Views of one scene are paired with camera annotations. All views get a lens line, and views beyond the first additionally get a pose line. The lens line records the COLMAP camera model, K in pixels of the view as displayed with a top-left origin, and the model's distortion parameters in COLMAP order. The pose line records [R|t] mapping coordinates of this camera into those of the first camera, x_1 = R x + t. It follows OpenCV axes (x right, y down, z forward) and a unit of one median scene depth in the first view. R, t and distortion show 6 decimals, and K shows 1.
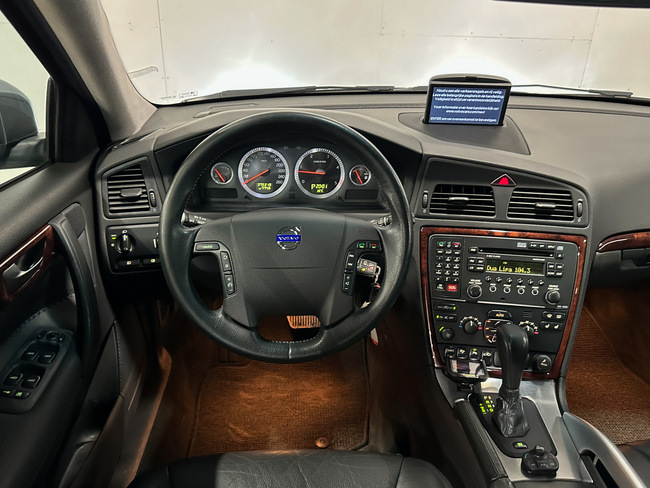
lens RADIAL K [[509.2, 0, 325.0], [0, 509.2, 244.0], [0, 0, 1]] dist [0.112562, -0.187334]
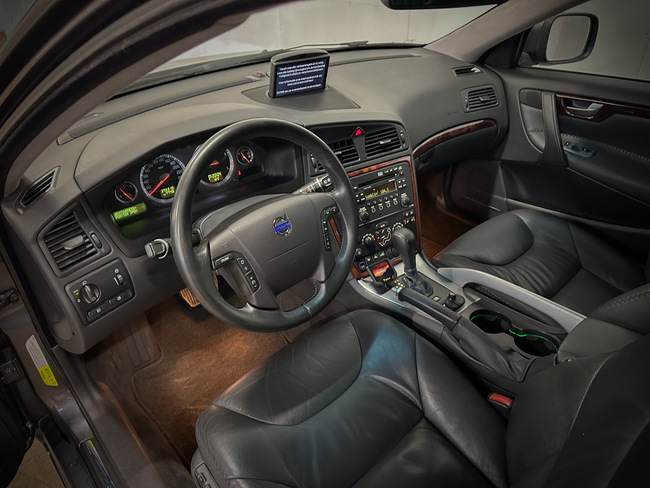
lens RADIAL K [[459.2, 0, 325.0], [0, 459.2, 244.0], [0, 0, 1]] dist [0.111188, -0.193103]
pose [[0.774965, -0.374047, 0.509429, -0.440915], [0.295635, 0.926977, 0.230899, -0.153135], [-0.558596, -0.028334, 0.828956, 0.036015]]
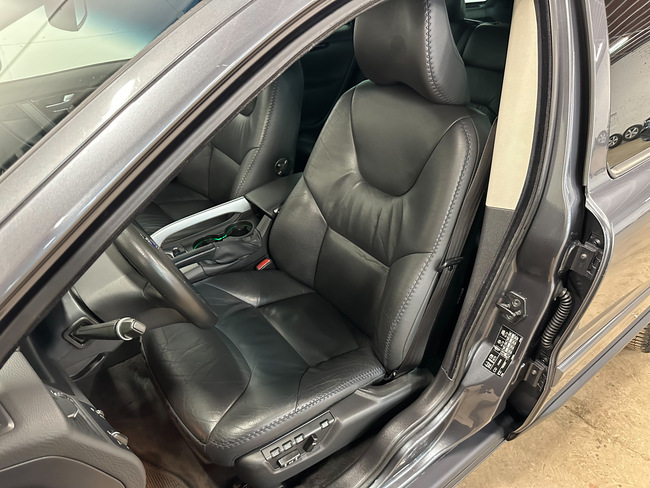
lens RADIAL K [[459.2, 0, 325.0], [0, 459.2, 244.0], [0, 0, 1]] dist [0.111188, -0.193103]
pose [[-0.555369, -0.478559, 0.680108, -0.847451], [0.343716, 0.612609, 0.711737, -0.528926], [-0.757248, 0.629040, -0.175736, 0.697610]]
